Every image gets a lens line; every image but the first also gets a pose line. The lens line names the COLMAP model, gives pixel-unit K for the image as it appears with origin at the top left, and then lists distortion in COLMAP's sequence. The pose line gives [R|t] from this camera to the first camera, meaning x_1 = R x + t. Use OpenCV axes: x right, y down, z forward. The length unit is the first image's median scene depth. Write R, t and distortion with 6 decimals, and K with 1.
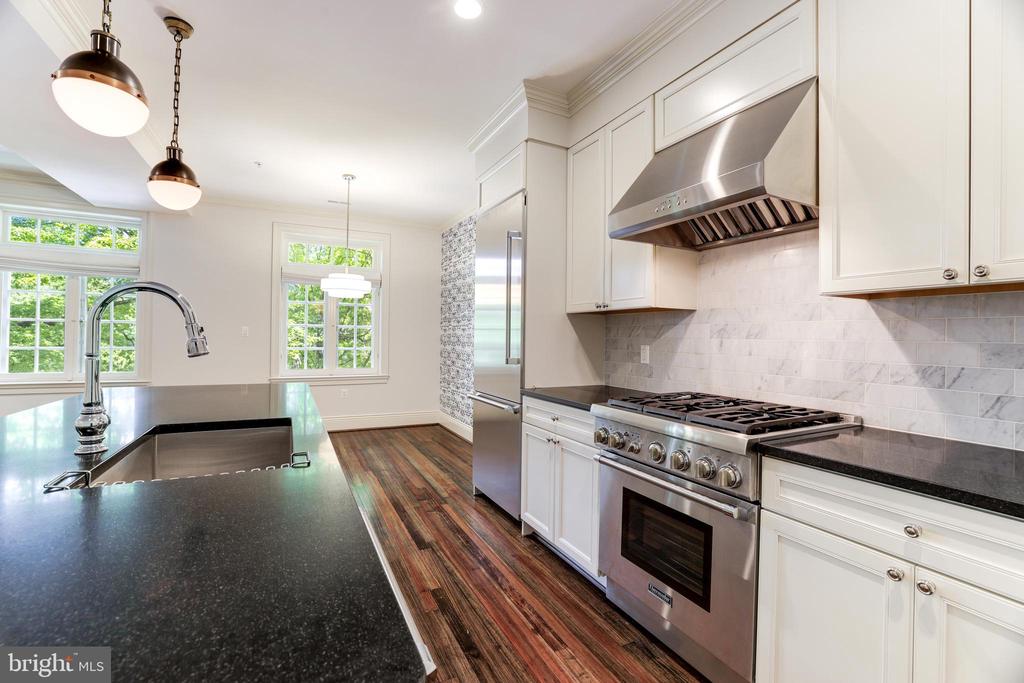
lens RADIAL K [[444.2, 0, 511.2], [0, 444.2, 335.2], [0, 0, 1]] dist [-0.044328, 0.014293]
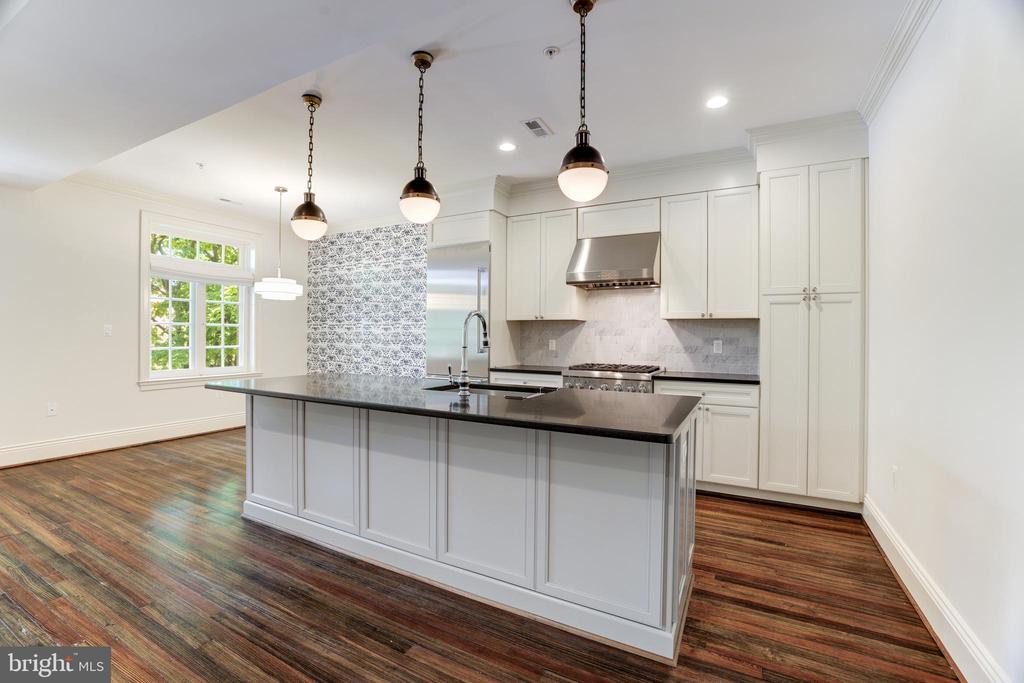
lens RADIAL K [[444.2, 0, 510.4], [0, 444.2, 335.5], [0, 0, 1]] dist [-0.044328, 0.014293]
pose [[0.822217, -0.006529, 0.569137, -0.849573], [0.000247, 0.999938, 0.011113, -0.013425], [-0.569174, -0.008997, 0.822168, -0.359984]]
